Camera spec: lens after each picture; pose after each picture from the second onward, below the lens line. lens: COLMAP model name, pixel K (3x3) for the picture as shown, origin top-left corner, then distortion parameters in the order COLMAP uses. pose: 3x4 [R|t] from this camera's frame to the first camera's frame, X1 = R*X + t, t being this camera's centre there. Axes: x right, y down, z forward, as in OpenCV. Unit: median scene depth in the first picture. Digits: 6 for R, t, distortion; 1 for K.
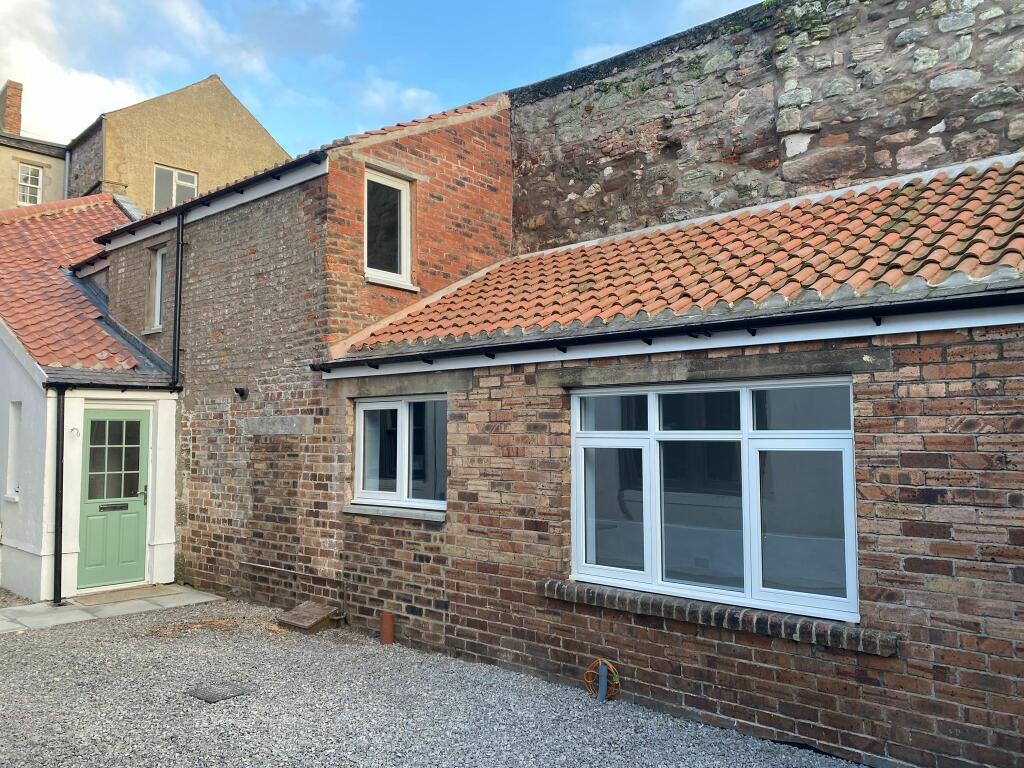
lens RADIAL K [[787.5, 0, 518.9], [0, 787.5, 388.4], [0, 0, 1]] dist [0.055894, -0.064055]
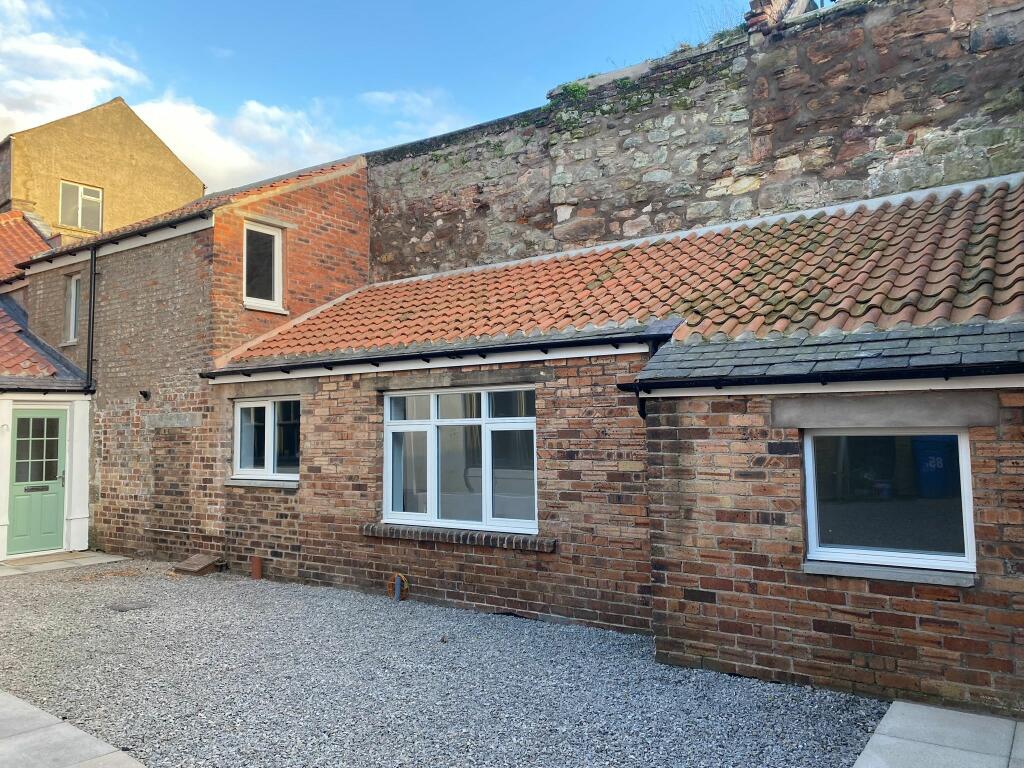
lens RADIAL K [[787.5, 0, 506.6], [0, 787.5, 377.4], [0, 0, 1]] dist [0.055894, -0.064055]
pose [[0.995920, -0.004532, 0.090129, 0.125707], [0.005420, 0.999939, -0.009603, -0.007967], [-0.090080, 0.010052, 0.995884, -0.357937]]
